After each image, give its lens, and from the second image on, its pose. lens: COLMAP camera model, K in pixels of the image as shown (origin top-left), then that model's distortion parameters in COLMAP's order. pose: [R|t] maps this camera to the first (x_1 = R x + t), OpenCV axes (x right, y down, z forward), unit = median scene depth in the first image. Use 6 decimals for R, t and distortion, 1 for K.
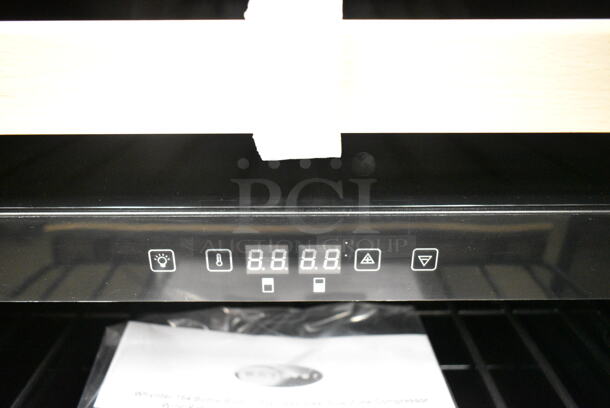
lens RADIAL K [[485.5, 0, 305.0], [0, 485.5, 204.0], [0, 0, 1]] dist [-0.008169, 0.004762]
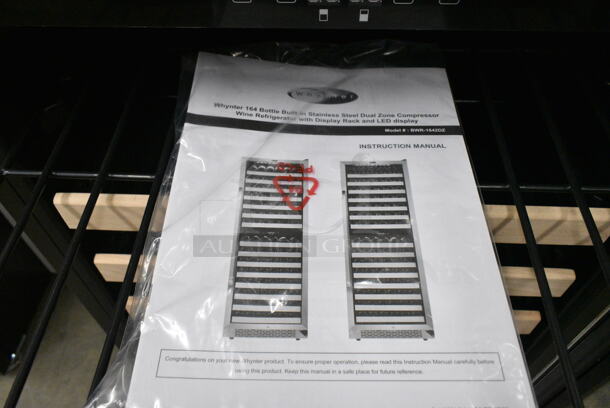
lens RADIAL K [[485.5, 0, 305.0], [0, 485.5, 204.0], [0, 0, 1]] dist [-0.008169, 0.004762]
pose [[0.998979, 0.024686, -0.037832, -0.044282], [-0.003581, 0.878116, 0.478435, -0.004077], [0.045032, -0.477811, 0.877308, -0.246681]]
